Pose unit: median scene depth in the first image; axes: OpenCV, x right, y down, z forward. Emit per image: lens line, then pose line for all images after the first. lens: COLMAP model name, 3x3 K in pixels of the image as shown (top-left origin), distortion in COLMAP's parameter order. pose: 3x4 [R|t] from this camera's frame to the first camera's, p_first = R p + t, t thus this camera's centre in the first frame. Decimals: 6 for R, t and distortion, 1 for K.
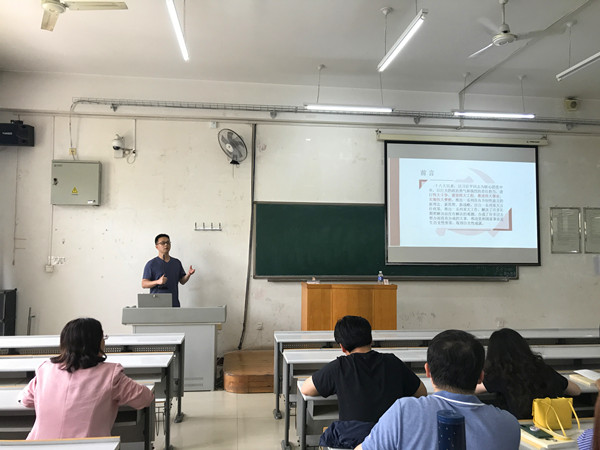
lens RADIAL K [[503.5, 0, 300.0], [0, 503.5, 225.0], [0, 0, 1]] dist [0.001191, 0.006779]
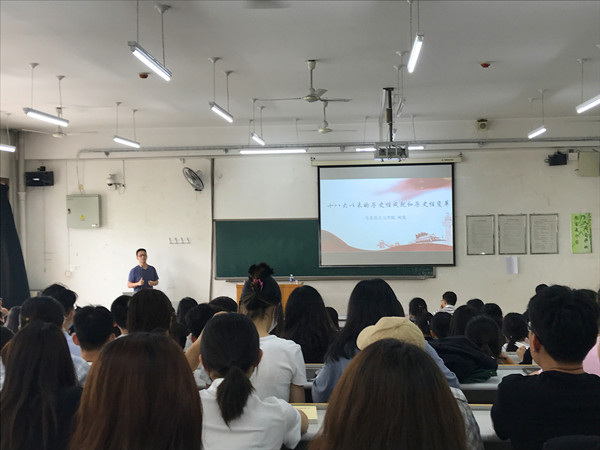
lens RADIAL K [[830.8, 0, 300.0], [0, 830.8, 225.0], [0, 0, 1]] dist [0.009042, -0.041086]
pose [[0.978686, -0.023645, -0.203995, 0.555944], [0.033778, 0.998355, 0.046335, -0.124199], [0.202563, -0.052239, 0.977875, -1.023940]]
